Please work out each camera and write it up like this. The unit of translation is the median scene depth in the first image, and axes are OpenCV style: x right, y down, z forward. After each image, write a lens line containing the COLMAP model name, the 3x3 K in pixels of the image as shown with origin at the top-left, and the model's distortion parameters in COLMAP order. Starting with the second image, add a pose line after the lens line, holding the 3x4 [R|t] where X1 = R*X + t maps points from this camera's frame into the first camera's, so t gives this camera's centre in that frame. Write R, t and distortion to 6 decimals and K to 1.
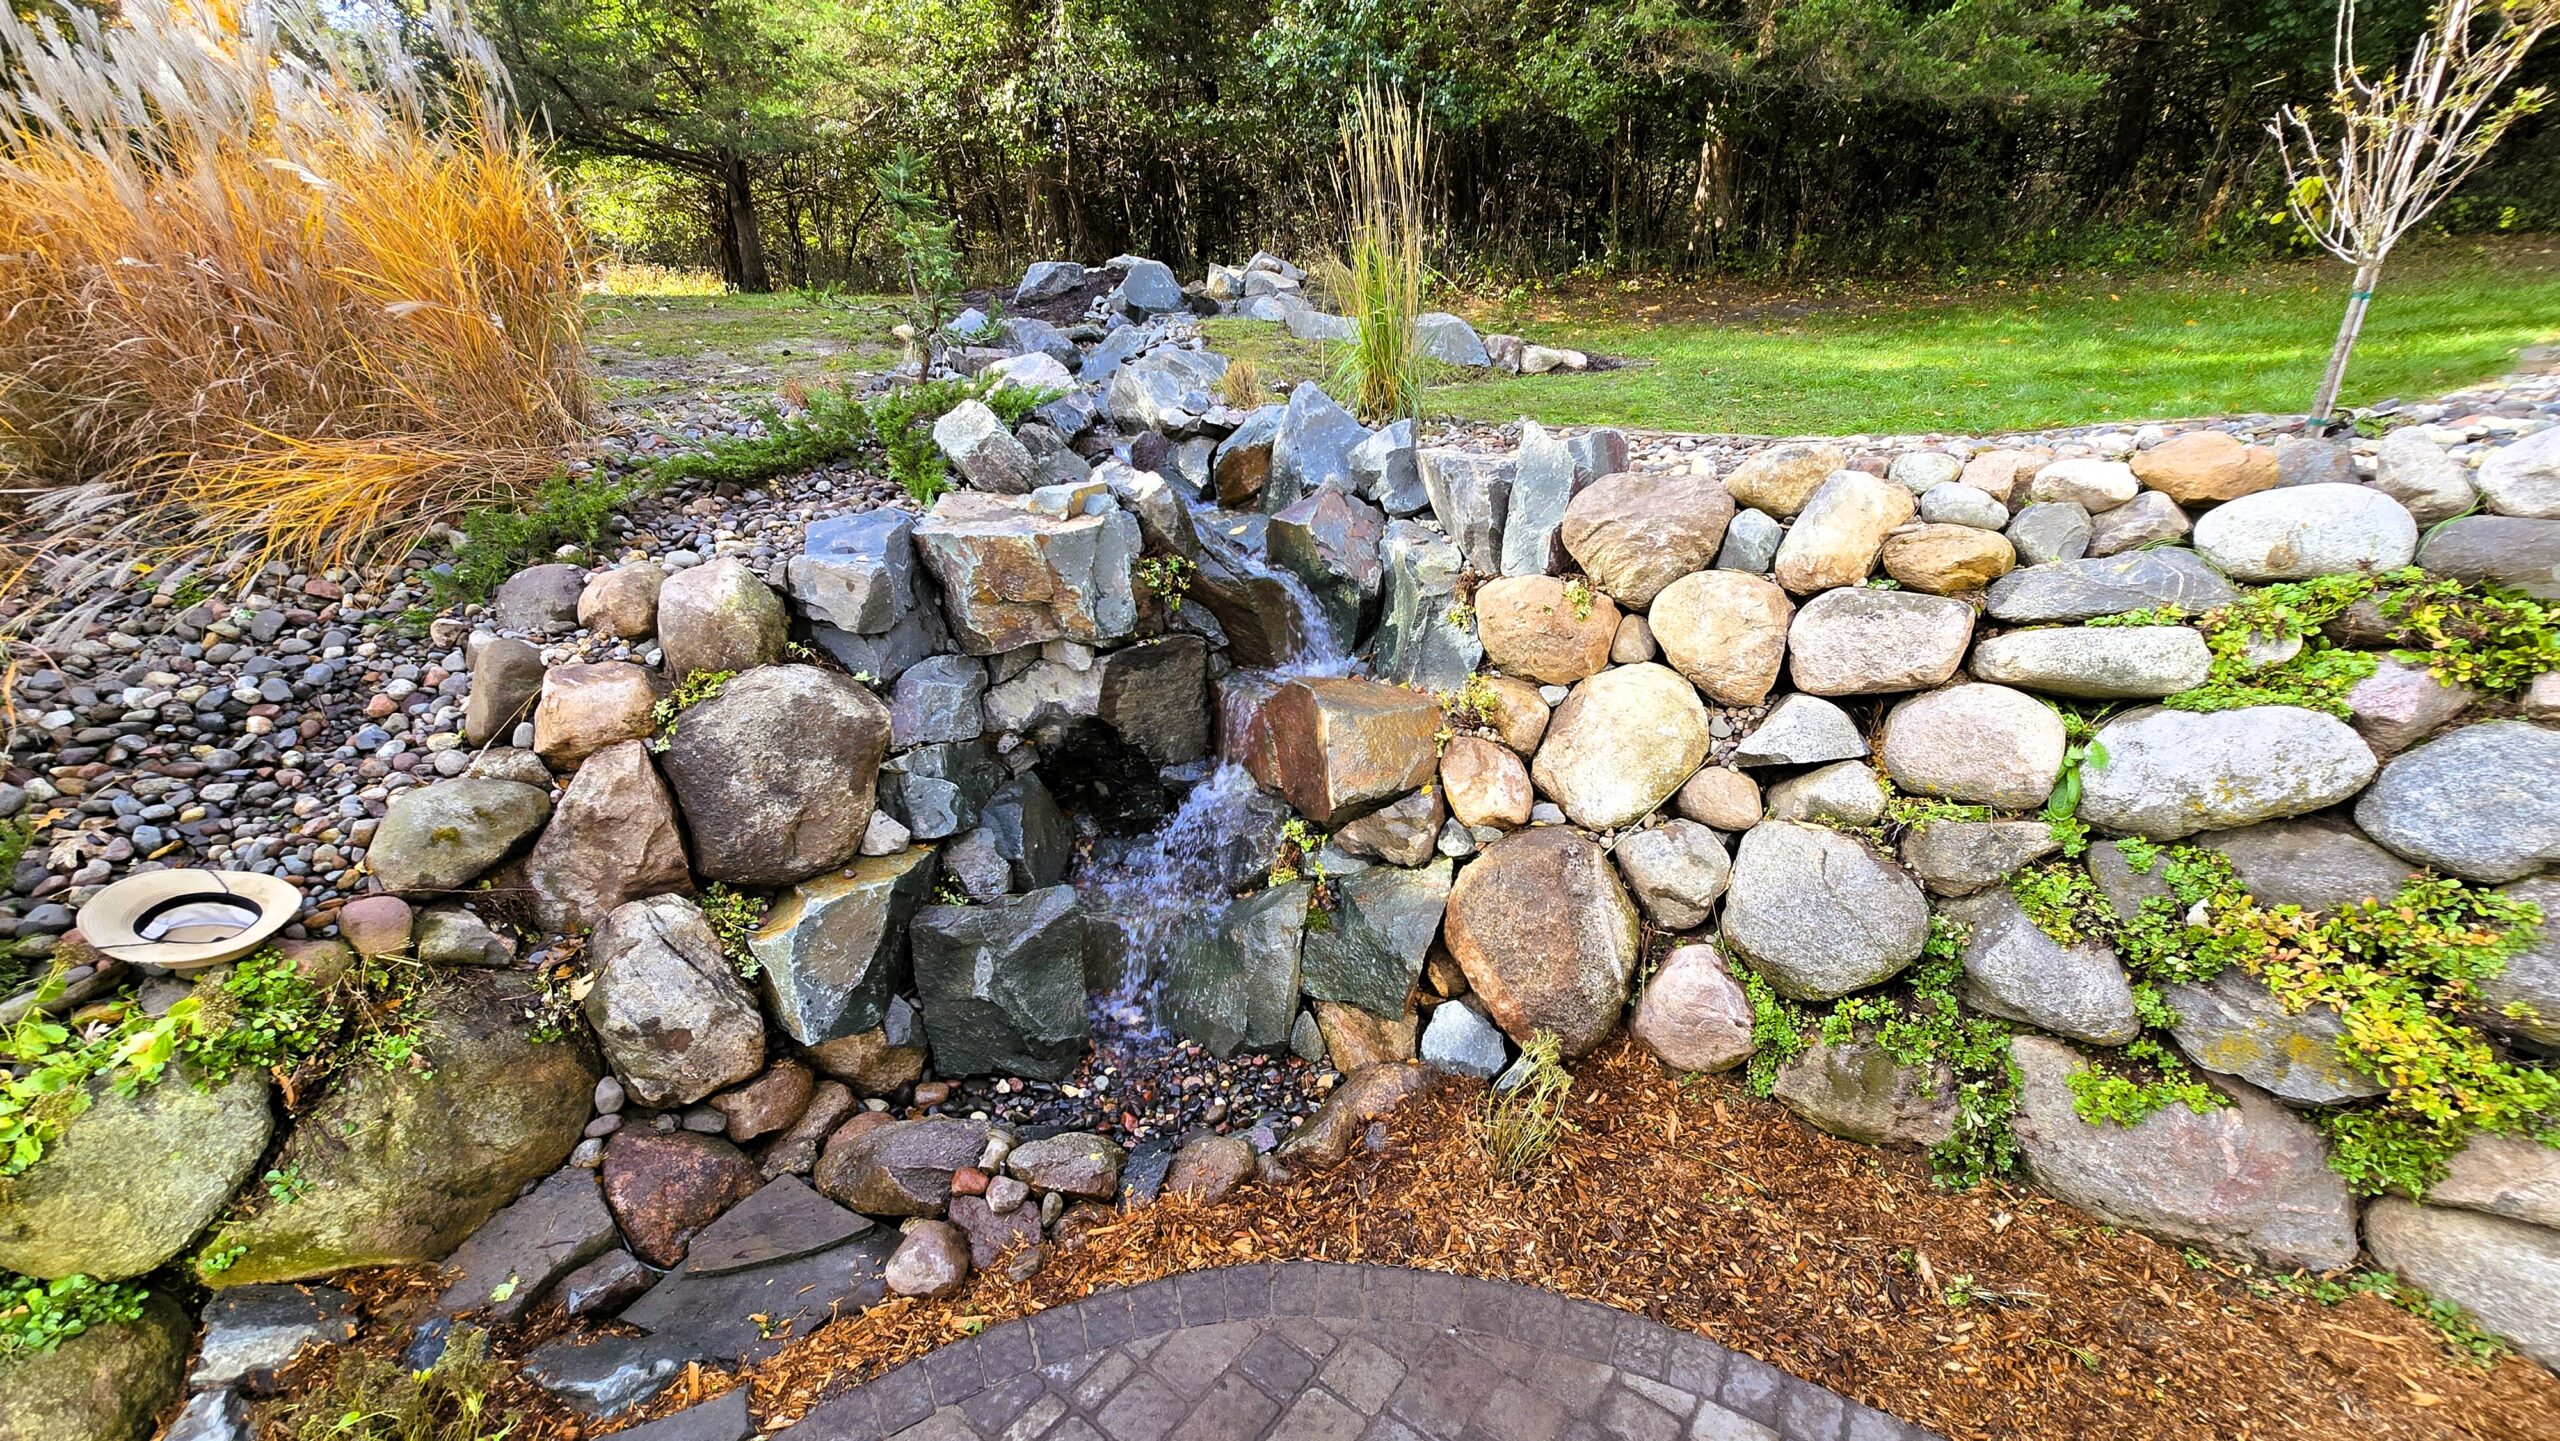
lens RADIAL K [[1072.0, 0, 1293.8], [0, 1072.0, 735.2], [0, 0, 1]] dist [-0.007296, 0.000314]
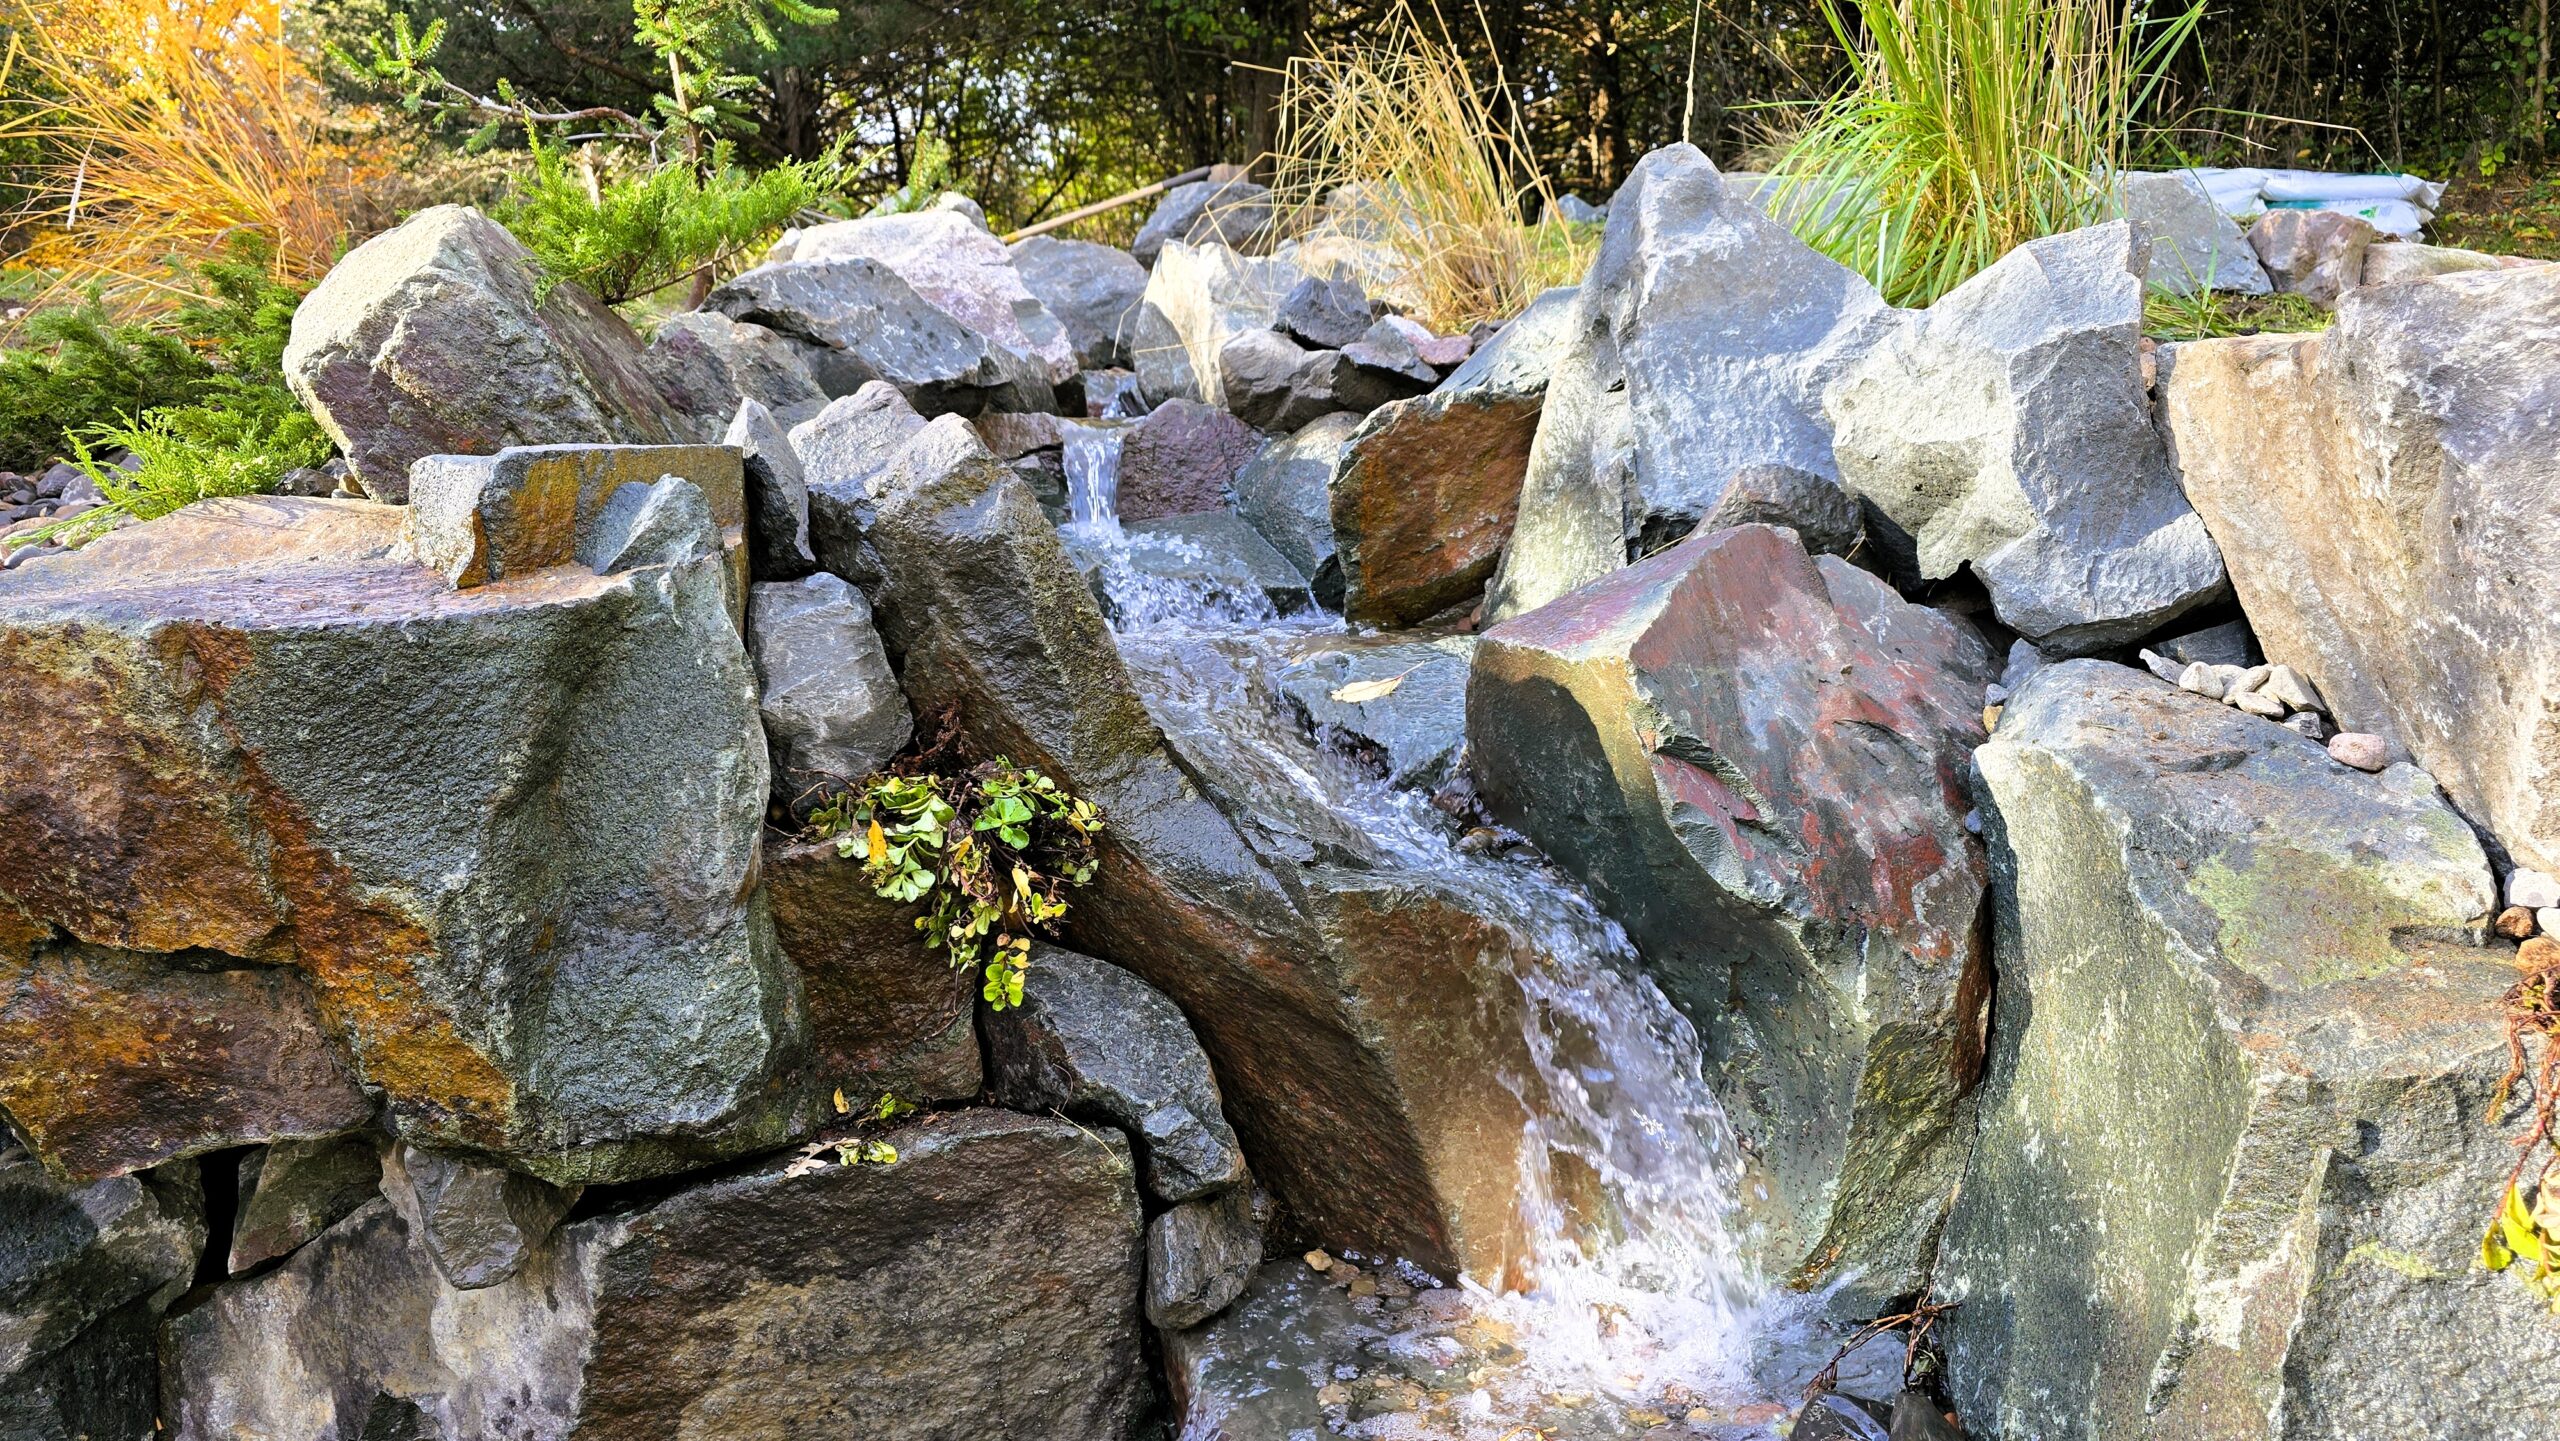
lens RADIAL K [[1724.1, 0, 1288.4], [0, 1724.1, 718.0], [0, 0, 1]] dist [0.035096, 0.000017]
pose [[0.967749, 0.038923, -0.248891, 0.055281], [-0.090108, 0.976109, -0.197715, -0.175472], [0.235249, 0.213765, 0.948136, 1.048879]]
